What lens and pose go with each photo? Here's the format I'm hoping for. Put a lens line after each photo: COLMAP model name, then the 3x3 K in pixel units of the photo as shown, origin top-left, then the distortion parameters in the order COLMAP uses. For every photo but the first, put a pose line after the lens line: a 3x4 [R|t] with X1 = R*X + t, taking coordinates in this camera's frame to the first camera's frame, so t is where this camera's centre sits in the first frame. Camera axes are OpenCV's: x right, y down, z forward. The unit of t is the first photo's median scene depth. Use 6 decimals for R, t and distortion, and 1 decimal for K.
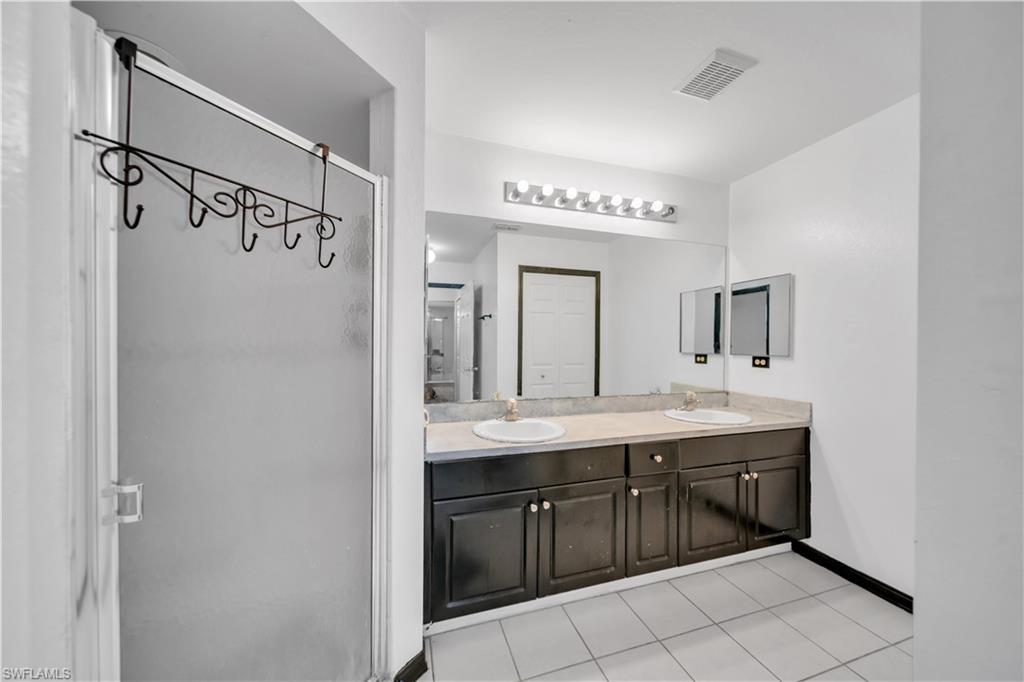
lens RADIAL K [[353.6, 0, 511.9], [0, 353.6, 346.4], [0, 0, 1]] dist [-0.000252, -0.000728]
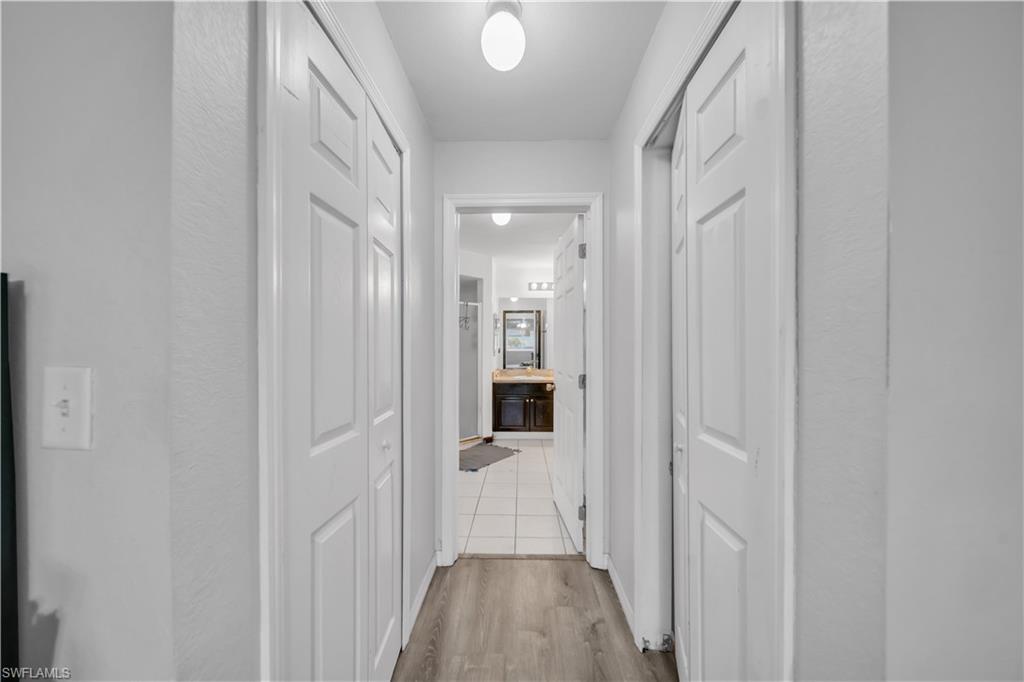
lens RADIAL K [[353.6, 0, 511.9], [0, 353.6, 346.4], [0, 0, 1]] dist [-0.000252, -0.000728]
pose [[0.943967, -0.004624, -0.330006, 0.641941], [0.003226, 0.999983, -0.004784, 0.002102], [0.330023, 0.003451, 0.943967, -1.313632]]
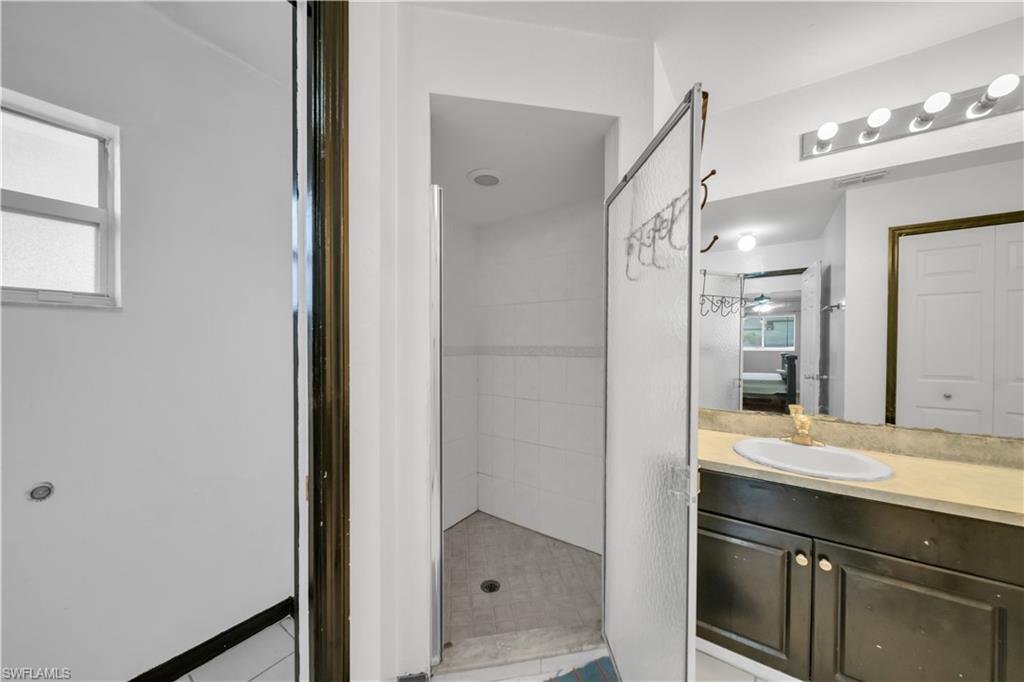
lens RADIAL K [[353.6, 0, 511.9], [0, 353.6, 346.4], [0, 0, 1]] dist [-0.000252, -0.000728]
pose [[0.607716, 0.003306, -0.794148, 0.193302], [-0.003679, 0.999992, 0.001347, -0.001430], [0.794146, 0.002104, 0.607723, 0.026452]]
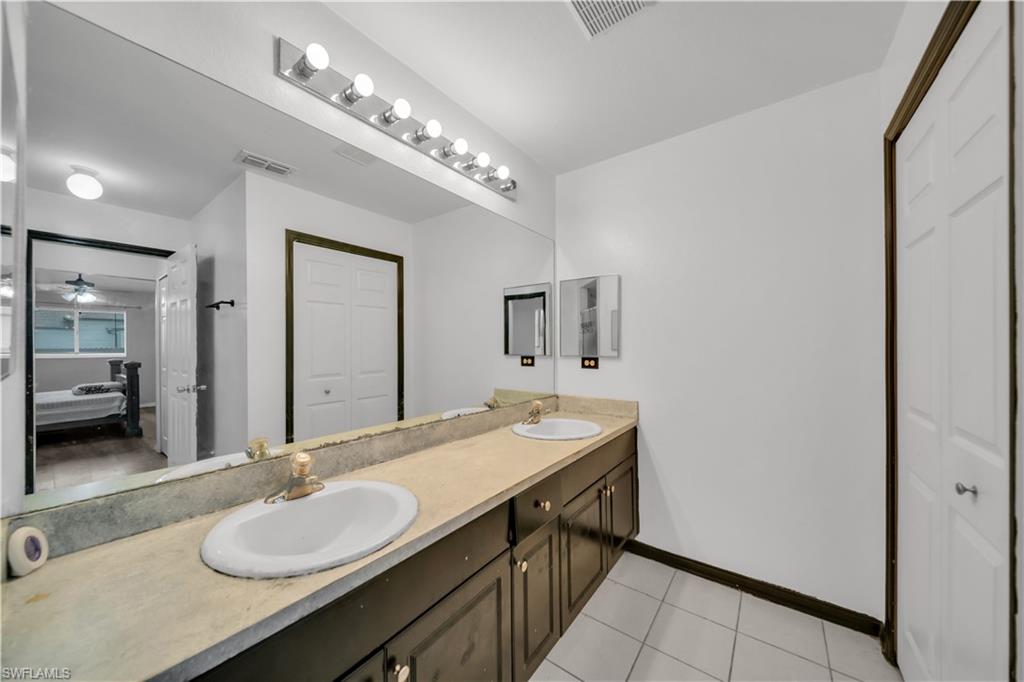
lens RADIAL K [[353.6, 0, 511.9], [0, 353.6, 346.4], [0, 0, 1]] dist [-0.000252, -0.000728]
pose [[0.811925, -0.010628, 0.583665, -0.042437], [0.013409, 0.999910, -0.000445, -0.003726], [-0.583607, 0.008187, 0.811995, 0.345407]]
